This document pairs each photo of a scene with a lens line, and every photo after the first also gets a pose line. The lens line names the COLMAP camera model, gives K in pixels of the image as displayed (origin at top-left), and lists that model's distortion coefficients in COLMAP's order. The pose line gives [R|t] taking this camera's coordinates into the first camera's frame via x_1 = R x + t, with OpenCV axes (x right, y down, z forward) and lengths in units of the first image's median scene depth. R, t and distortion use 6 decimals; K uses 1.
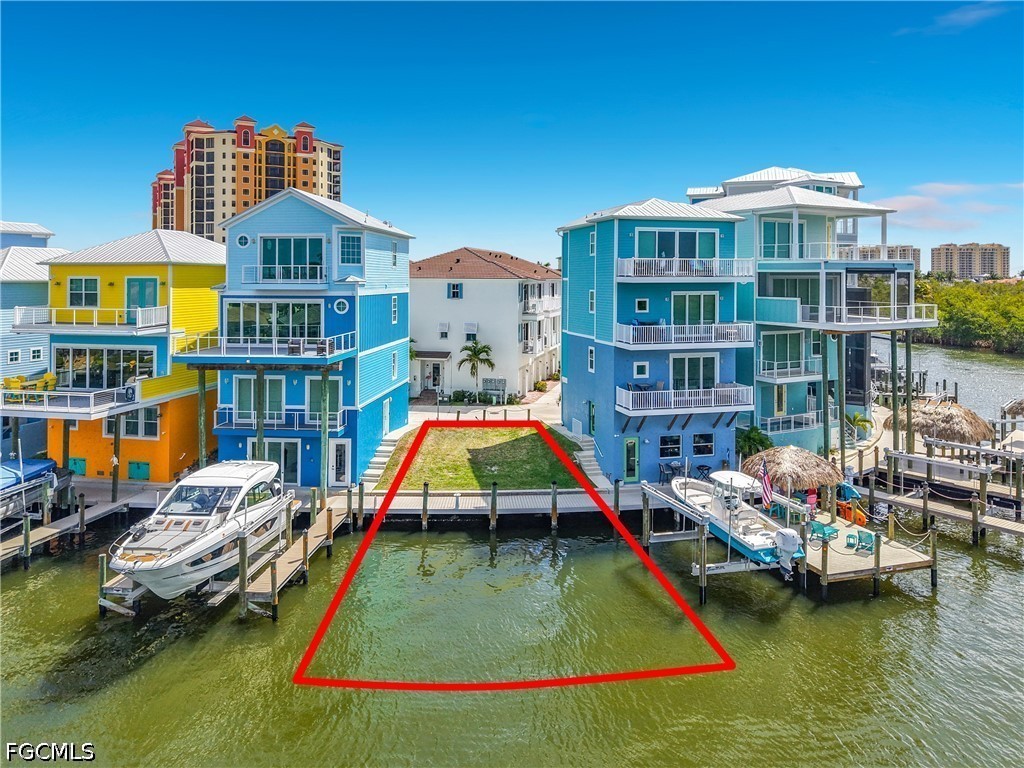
lens RADIAL K [[715.6, 0, 500.1], [0, 715.6, 291.3], [0, 0, 1]] dist [0.047047, -0.070492]
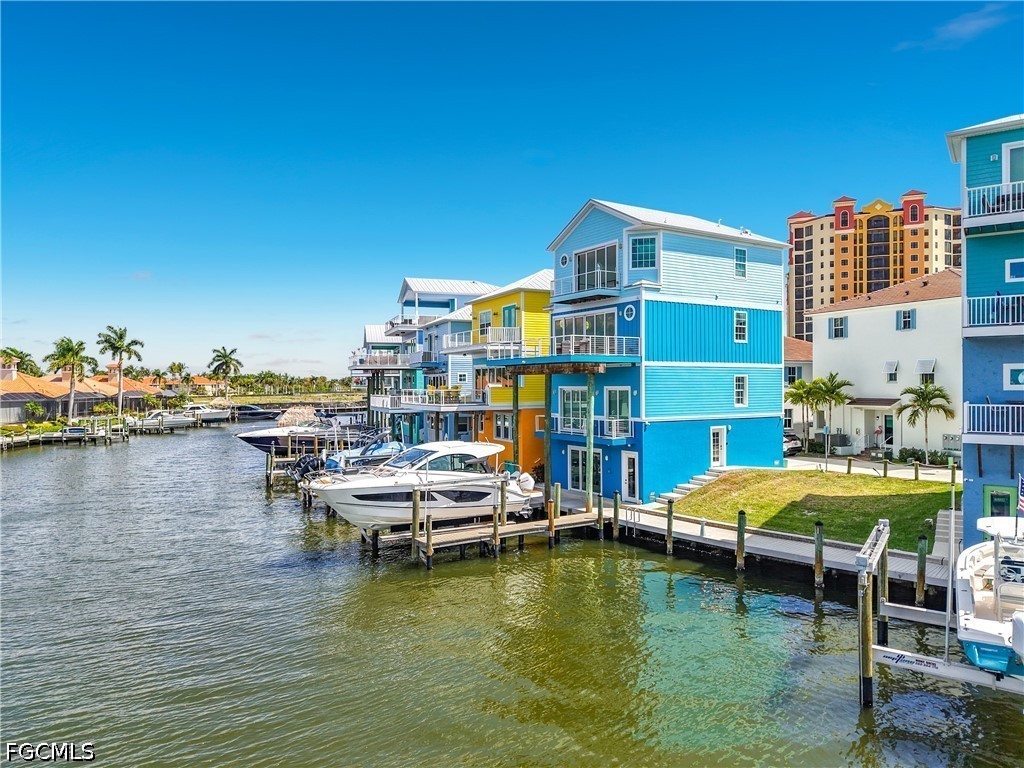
lens RADIAL K [[695.7, 0, 512.0], [0, 695.7, 384.0], [0, 0, 1]] dist [0.001401, -0.002358]
pose [[0.646719, -0.009334, -0.762671, 0.365309], [-0.002836, 0.999889, -0.014643, 0.124918], [0.762723, 0.011633, 0.646621, 0.284690]]
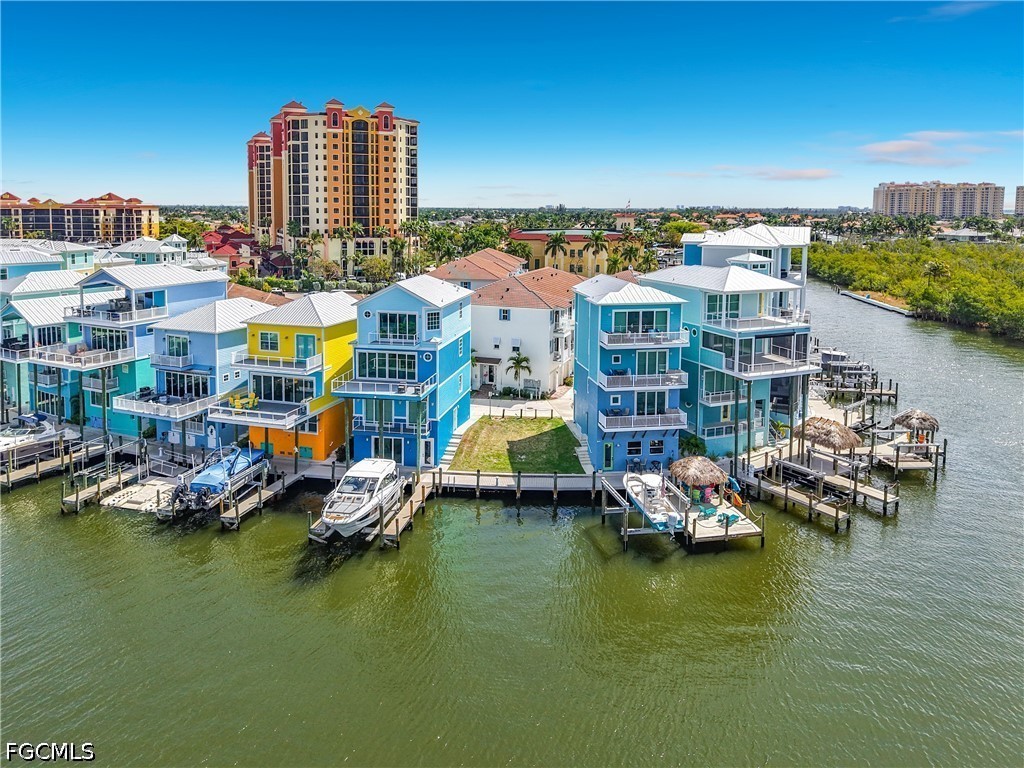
lens RADIAL K [[696.7, 0, 512.9], [0, 696.7, 294.0], [0, 0, 1]] dist [0.041533, -0.035653]
pose [[0.996833, 0.018090, -0.077439, 0.084267], [-0.010392, 0.995065, 0.098679, -0.268483], [0.078842, -0.097562, 0.992102, -0.504710]]
